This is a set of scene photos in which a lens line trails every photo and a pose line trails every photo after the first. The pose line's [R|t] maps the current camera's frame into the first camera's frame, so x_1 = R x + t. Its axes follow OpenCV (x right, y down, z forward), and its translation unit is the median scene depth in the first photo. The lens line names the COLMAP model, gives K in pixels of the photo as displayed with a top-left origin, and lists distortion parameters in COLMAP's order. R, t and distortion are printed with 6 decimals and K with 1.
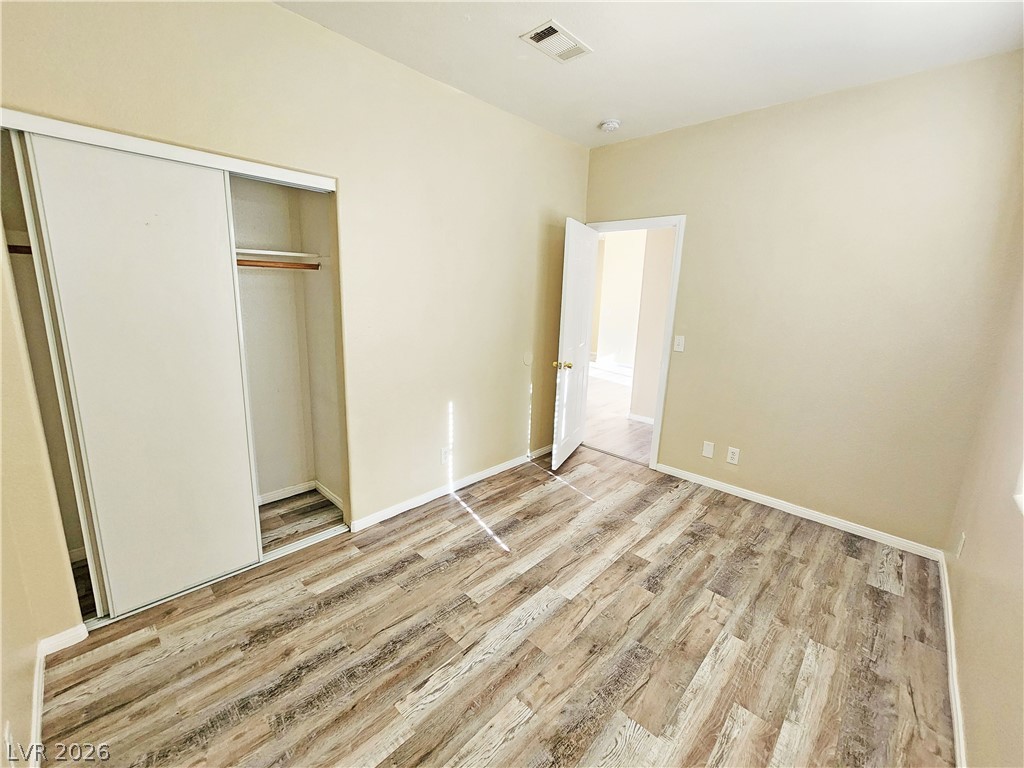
lens RADIAL K [[419.7, 0, 509.6], [0, 419.7, 377.5], [0, 0, 1]] dist [0.000685, 0.000064]
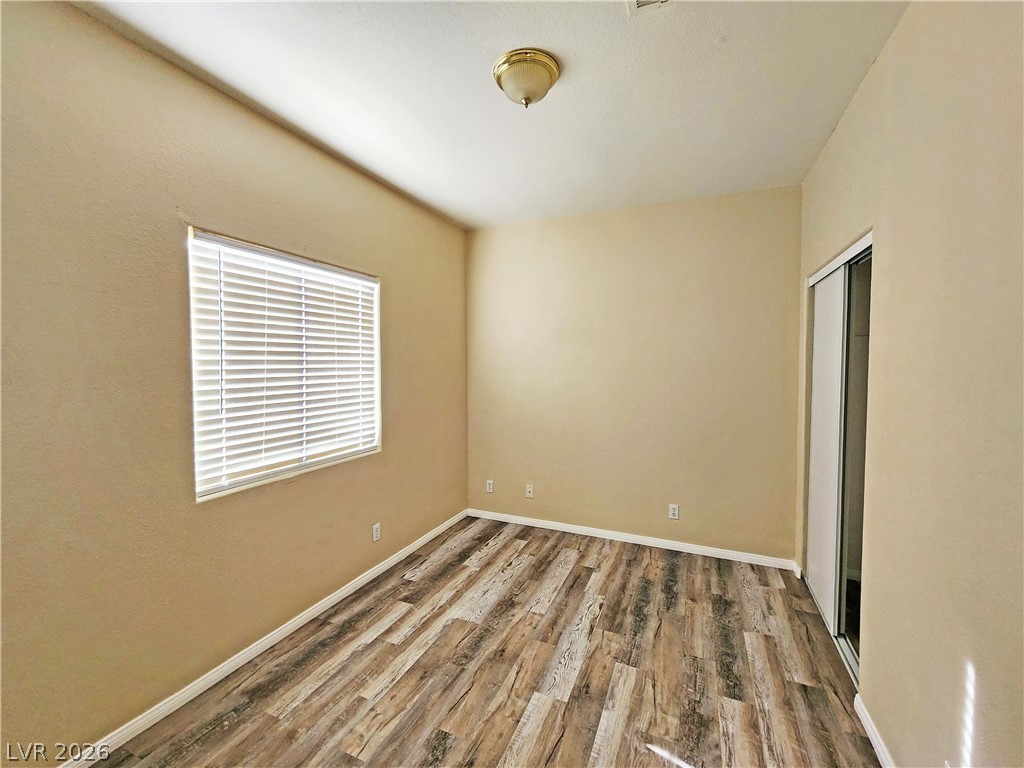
lens RADIAL K [[422.2, 0, 509.7], [0, 422.2, 379.5], [0, 0, 1]] dist [0.000424, -0.000109]
pose [[-0.939670, -0.018606, -0.341577, 0.591273], [-0.099939, 0.969889, 0.222098, -0.363395], [0.327159, 0.242836, -0.913235, 1.879870]]
